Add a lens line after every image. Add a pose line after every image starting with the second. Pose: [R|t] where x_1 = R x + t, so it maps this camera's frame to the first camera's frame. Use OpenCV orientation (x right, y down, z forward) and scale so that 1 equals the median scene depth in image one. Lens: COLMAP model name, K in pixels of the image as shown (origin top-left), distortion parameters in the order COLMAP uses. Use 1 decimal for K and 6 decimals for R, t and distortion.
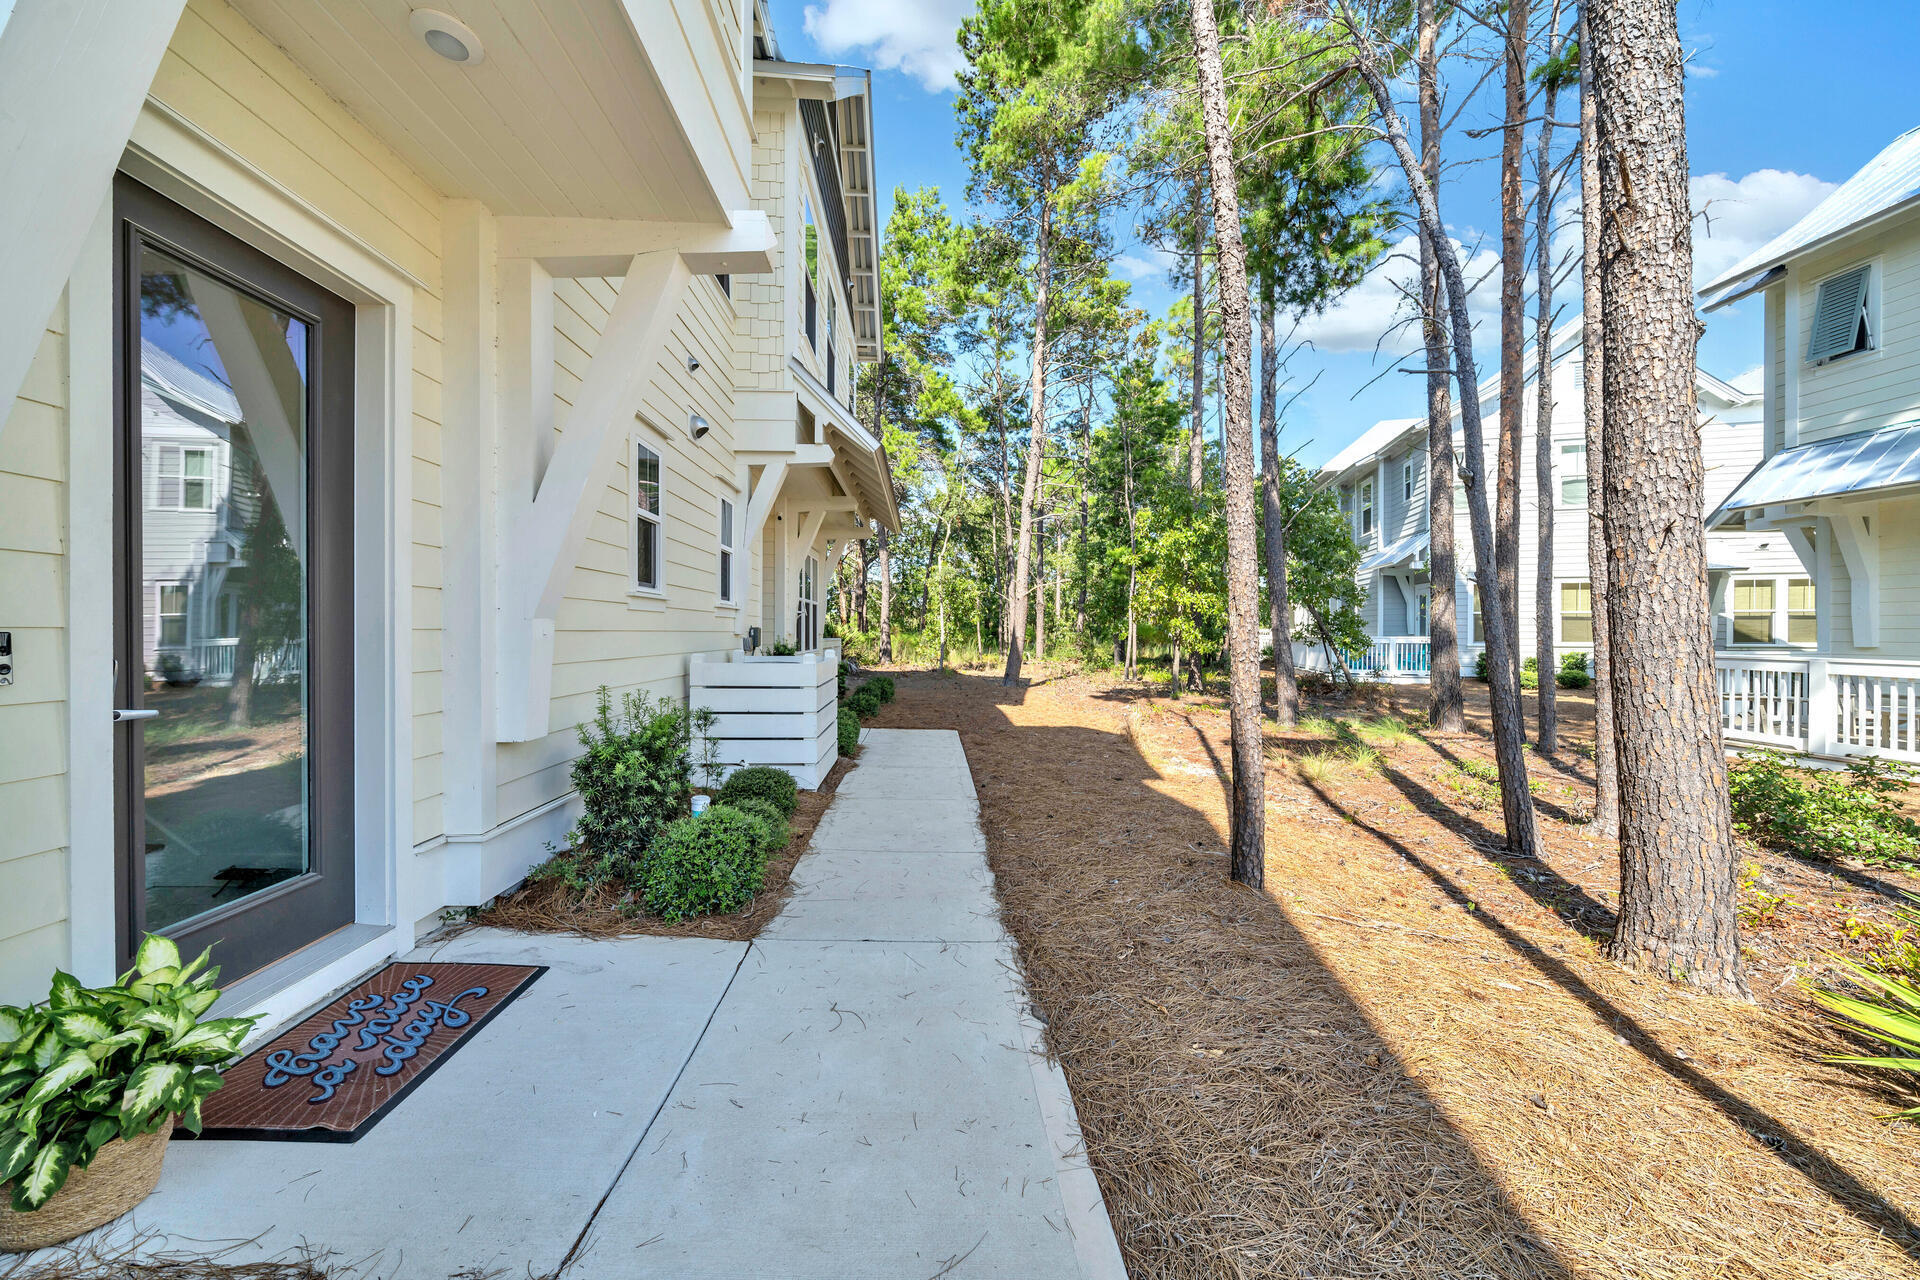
lens RADIAL K [[932.4, 0, 956.0], [0, 932.4, 635.2], [0, 0, 1]] dist [0.000200, 0.001023]
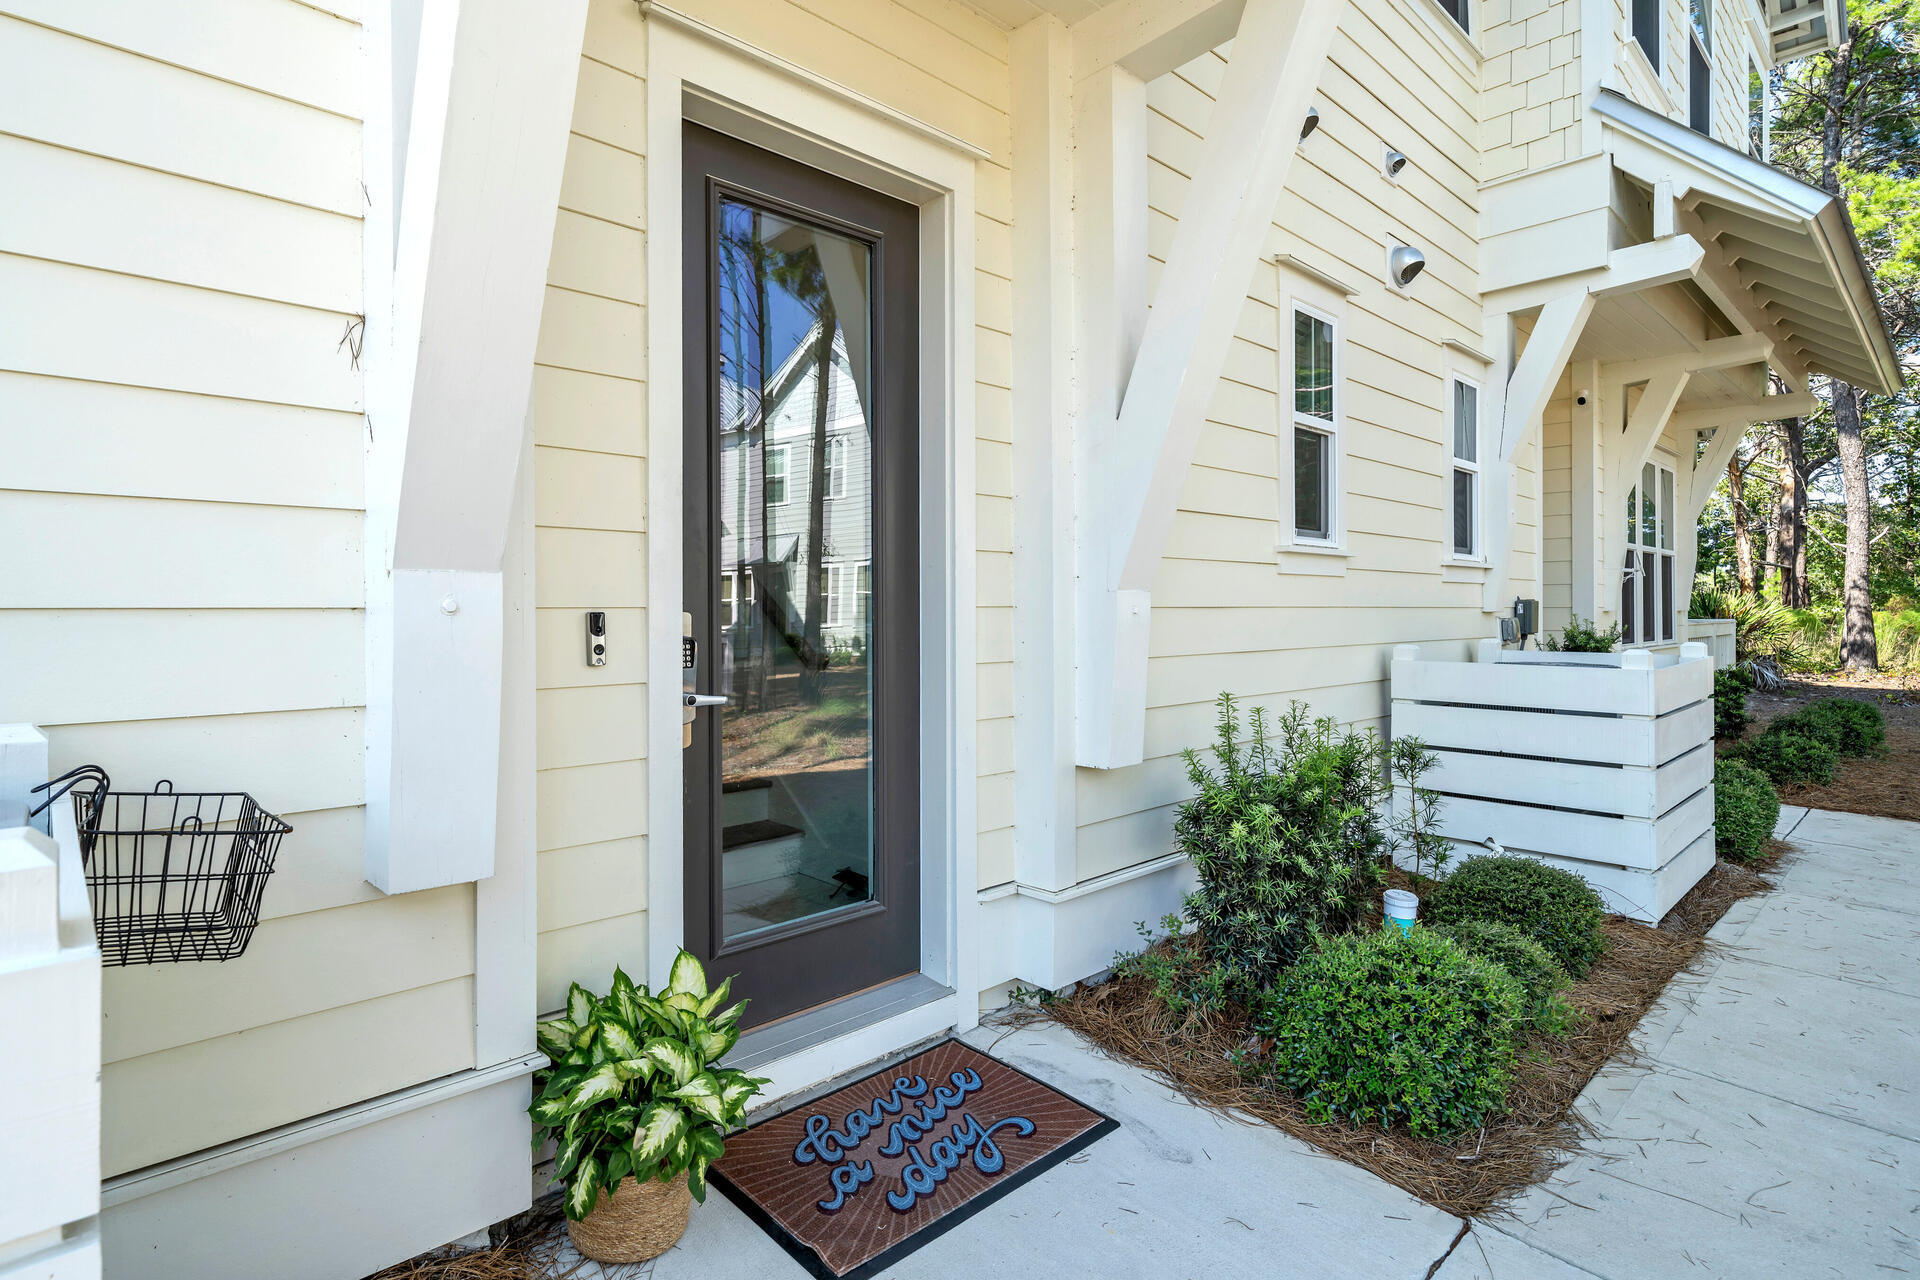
lens RADIAL K [[932.4, 0, 934.1], [0, 932.4, 611.8], [0, 0, 1]] dist [0.000200, 0.001023]
pose [[0.641227, -0.006413, -0.767324, -0.015665], [0.002127, 0.999976, -0.006579, 0.002158], [0.767348, 0.002586, 0.641226, 0.443711]]
